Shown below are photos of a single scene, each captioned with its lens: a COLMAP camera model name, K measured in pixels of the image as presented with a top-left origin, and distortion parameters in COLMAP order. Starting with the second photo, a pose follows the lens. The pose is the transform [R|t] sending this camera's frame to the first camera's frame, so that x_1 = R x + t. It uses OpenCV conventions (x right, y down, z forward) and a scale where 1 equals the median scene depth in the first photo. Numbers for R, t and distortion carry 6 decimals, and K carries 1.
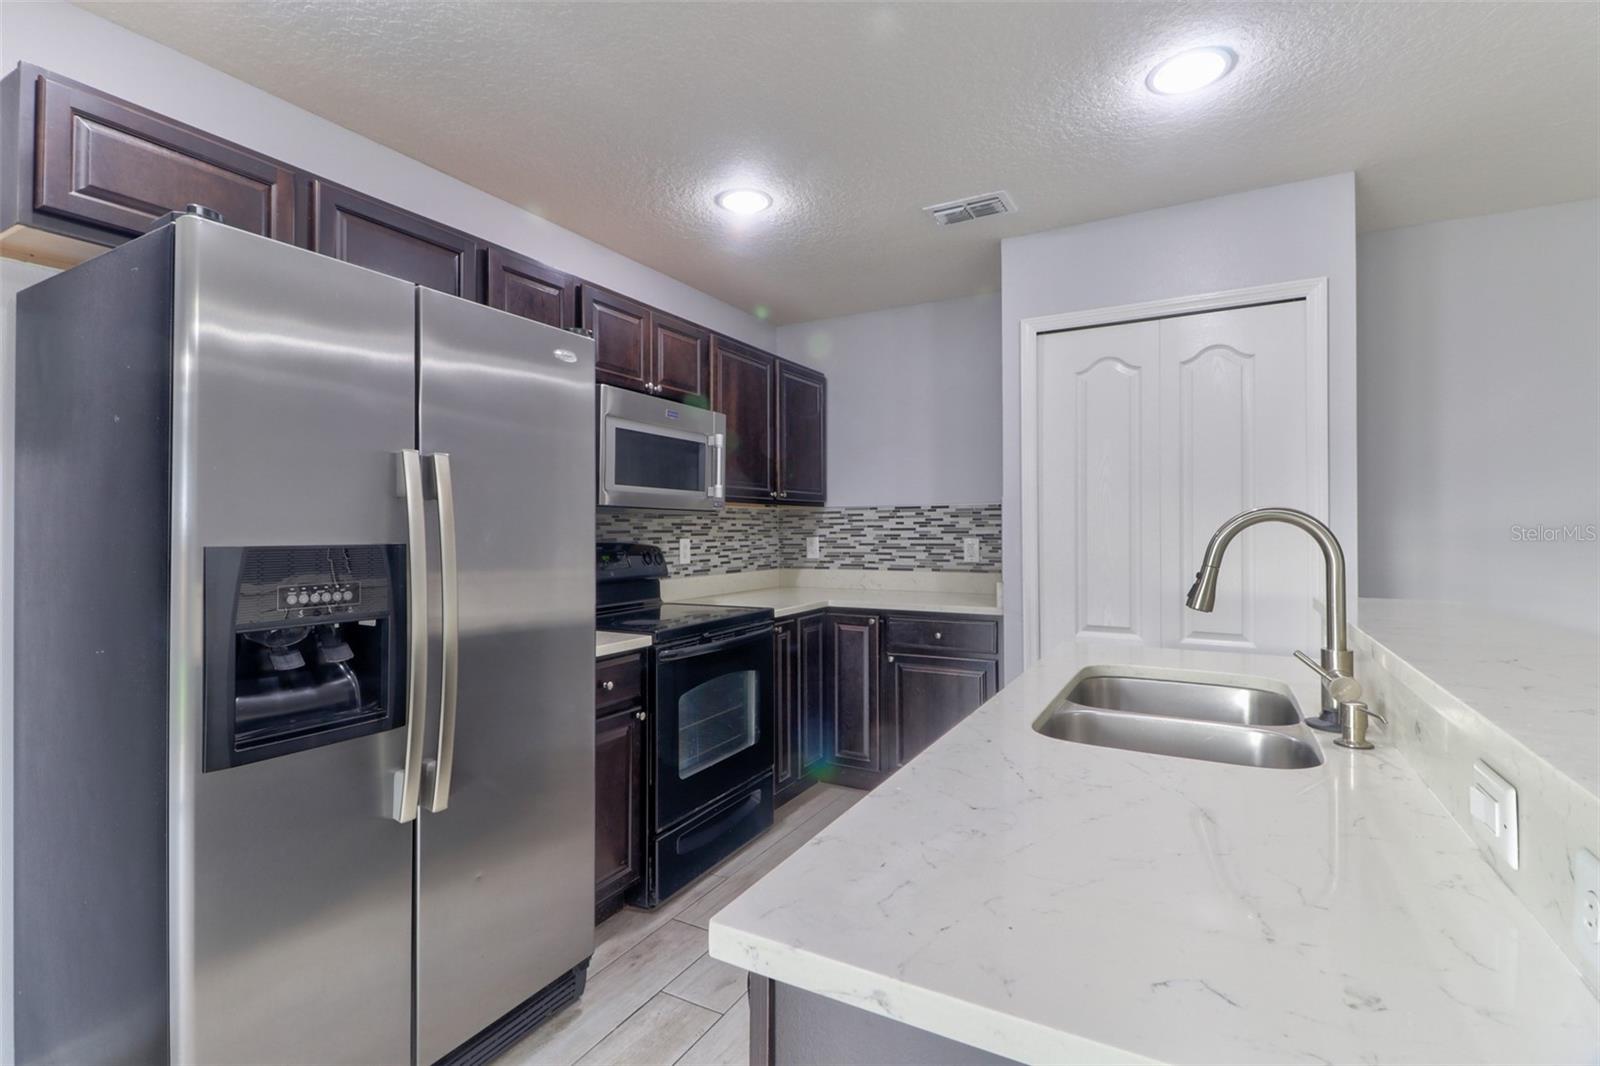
lens RADIAL K [[744.3, 0, 785.3], [0, 744.3, 521.3], [0, 0, 1]] dist [0.017706, -0.013189]
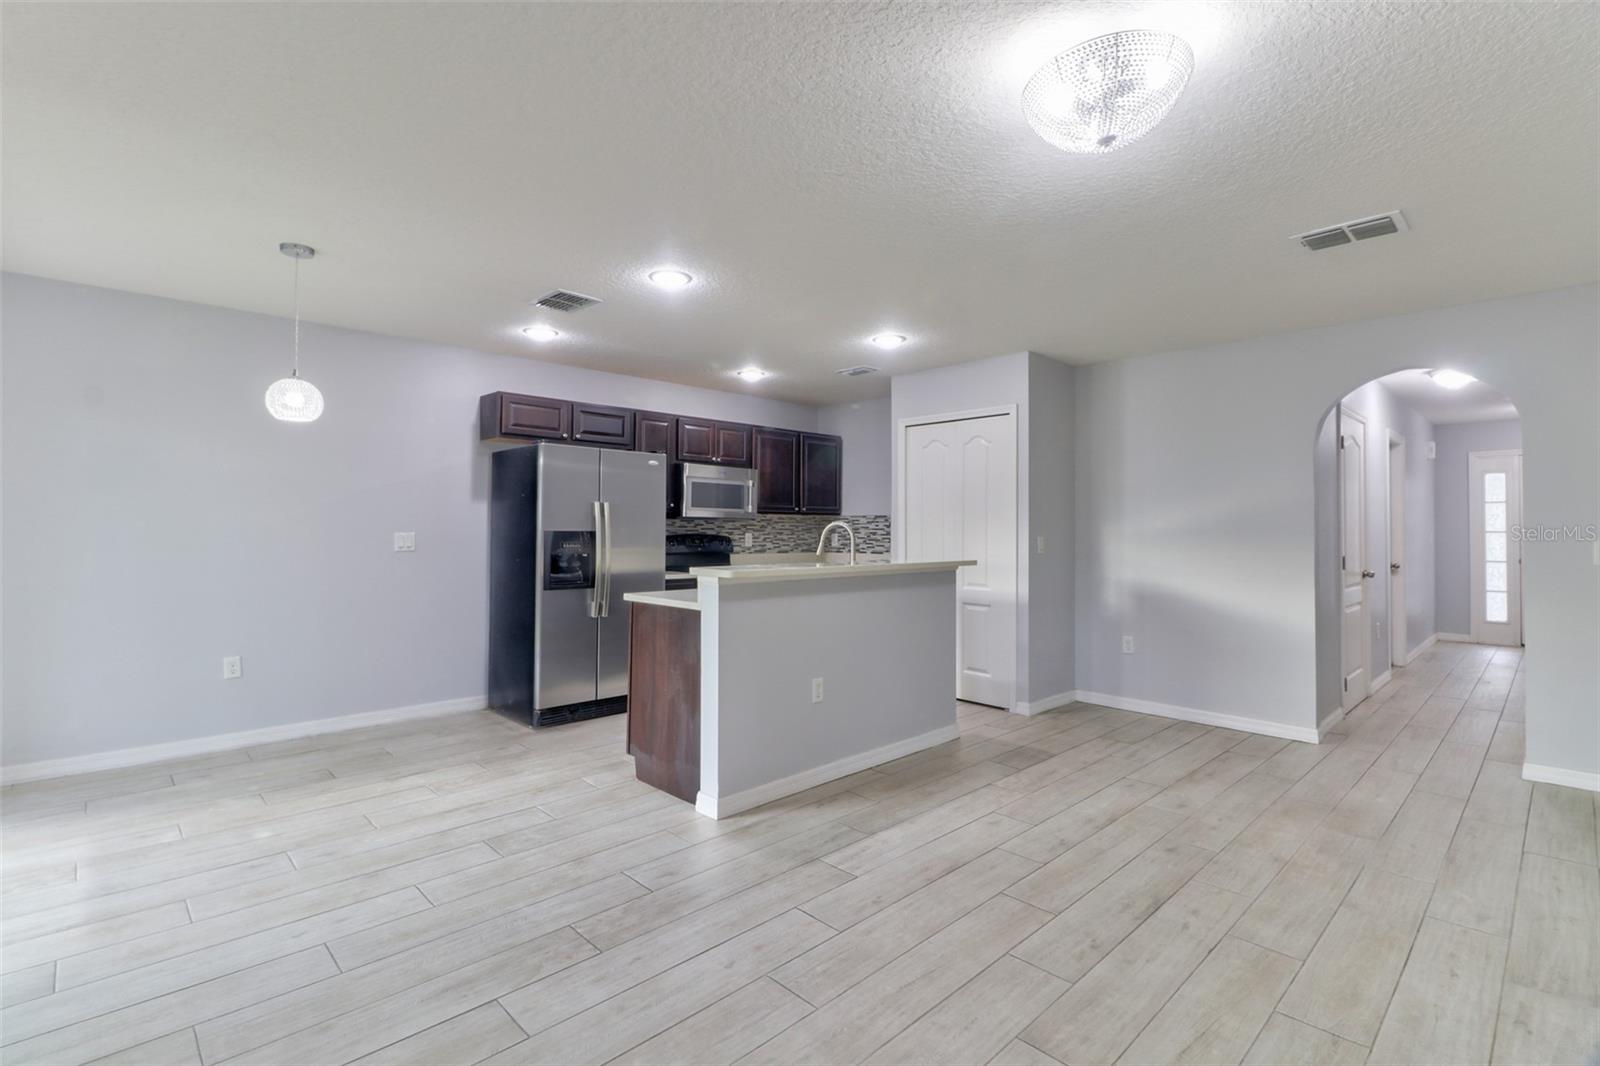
lens RADIAL K [[744.3, 0, 788.1], [0, 744.3, 517.2], [0, 0, 1]] dist [0.017706, -0.013189]
pose [[0.956814, 0.005906, -0.290639, 0.545026], [-0.007308, 0.999966, -0.003738, -0.010819], [0.290607, 0.005701, 0.956825, -0.818711]]
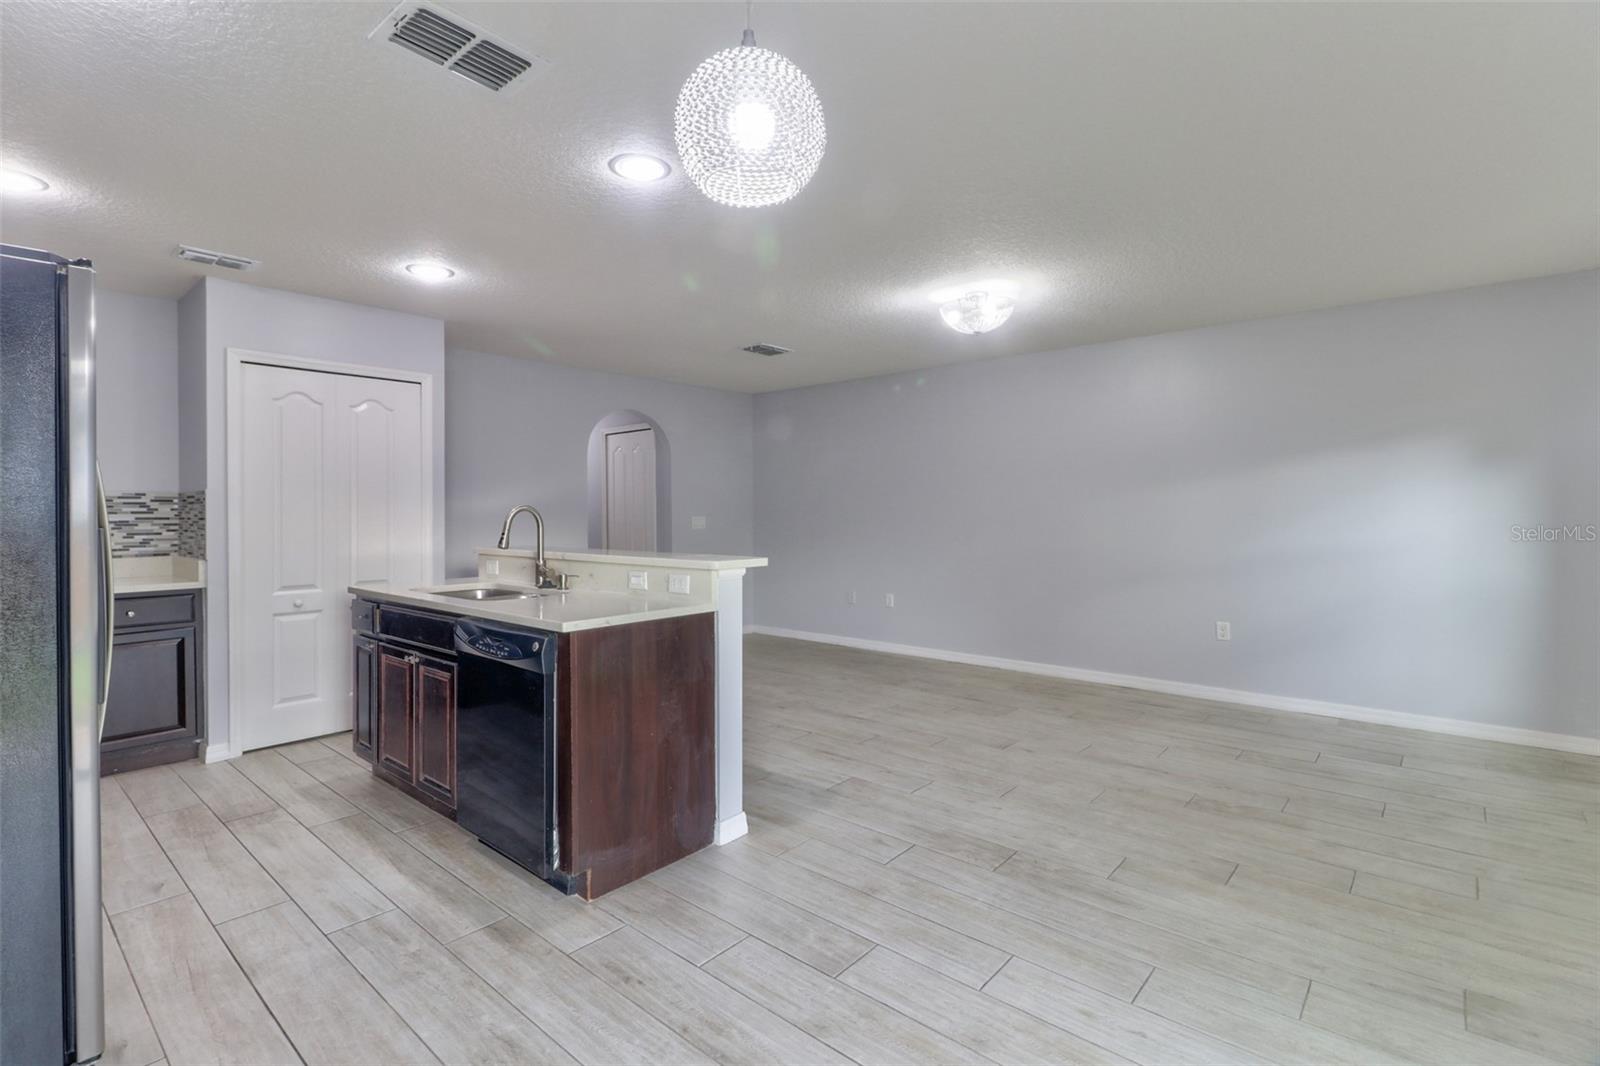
lens RADIAL K [[744.3, 0, 792.2], [0, 744.3, 530.3], [0, 0, 1]] dist [0.017706, -0.013189]
pose [[0.196747, -0.018037, 0.980288, -0.654126], [-0.006618, 0.999784, 0.019724, 0.004084], [-0.980432, -0.010369, 0.196585, -0.145834]]
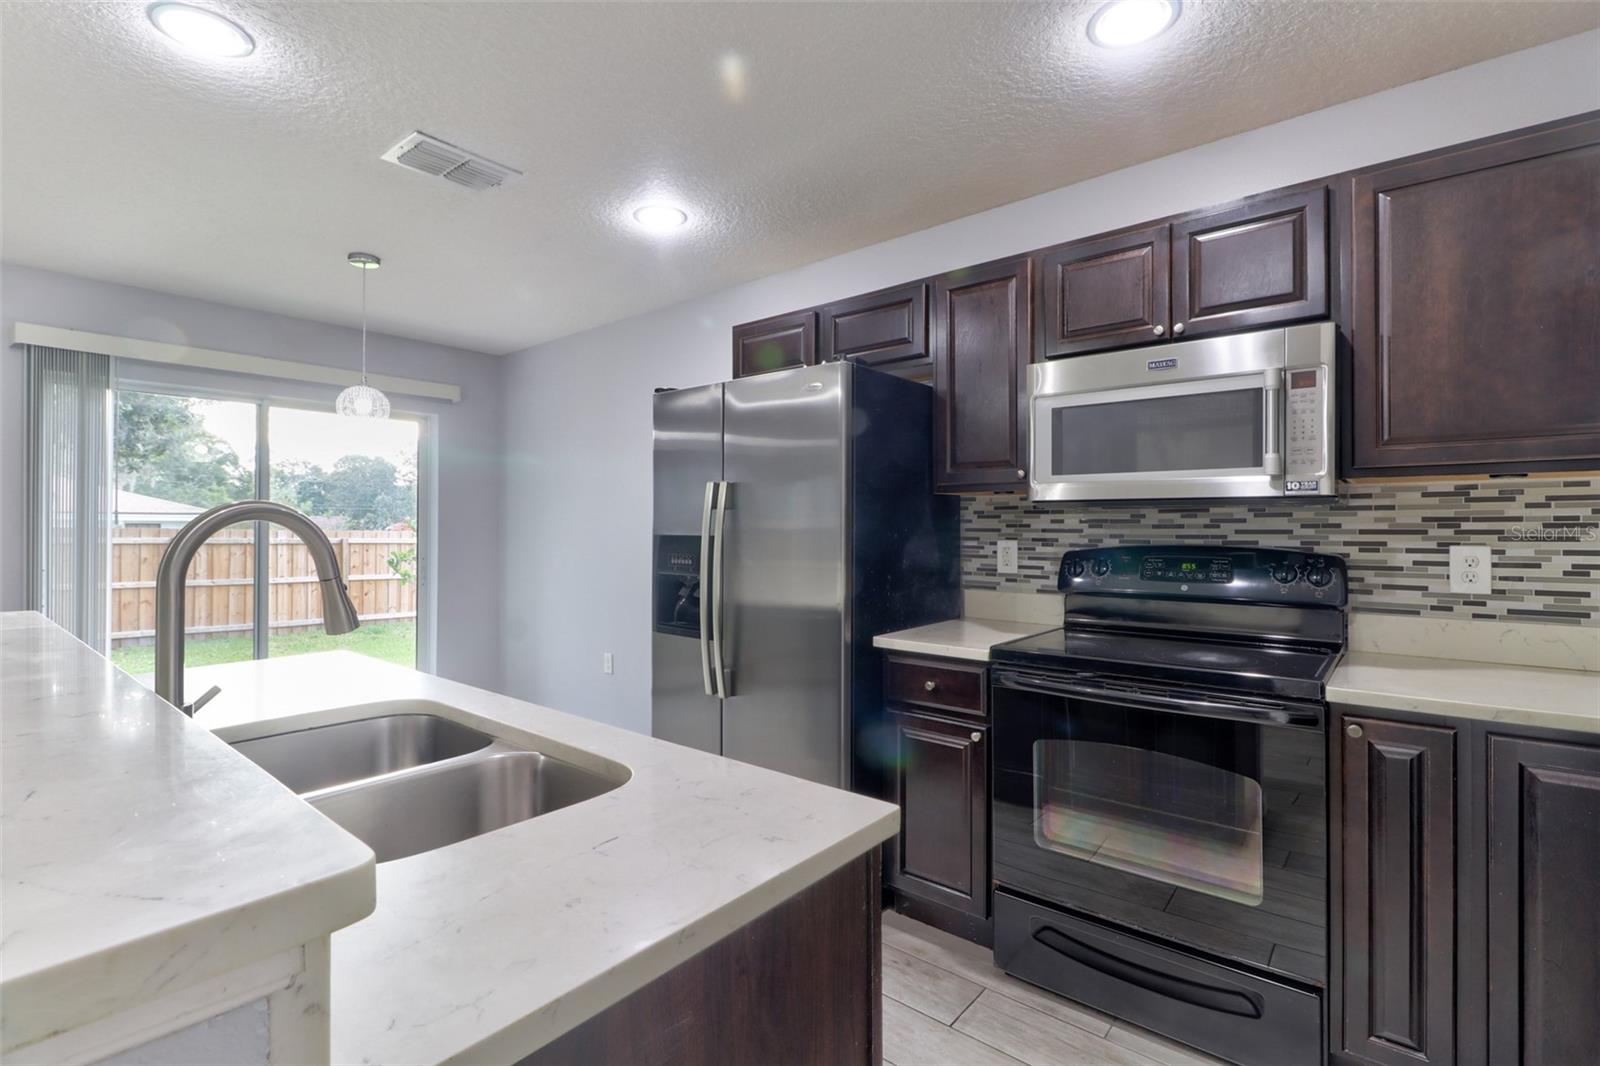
lens RADIAL K [[744.3, 0, 812.4], [0, 744.3, 525.2], [0, 0, 1]] dist [0.017706, -0.013189]
pose [[-0.169194, 0.002578, -0.985579, 0.513874], [0.010500, 0.999945, 0.000813, 0.003142], [0.985527, -0.010211, -0.169212, 0.684897]]
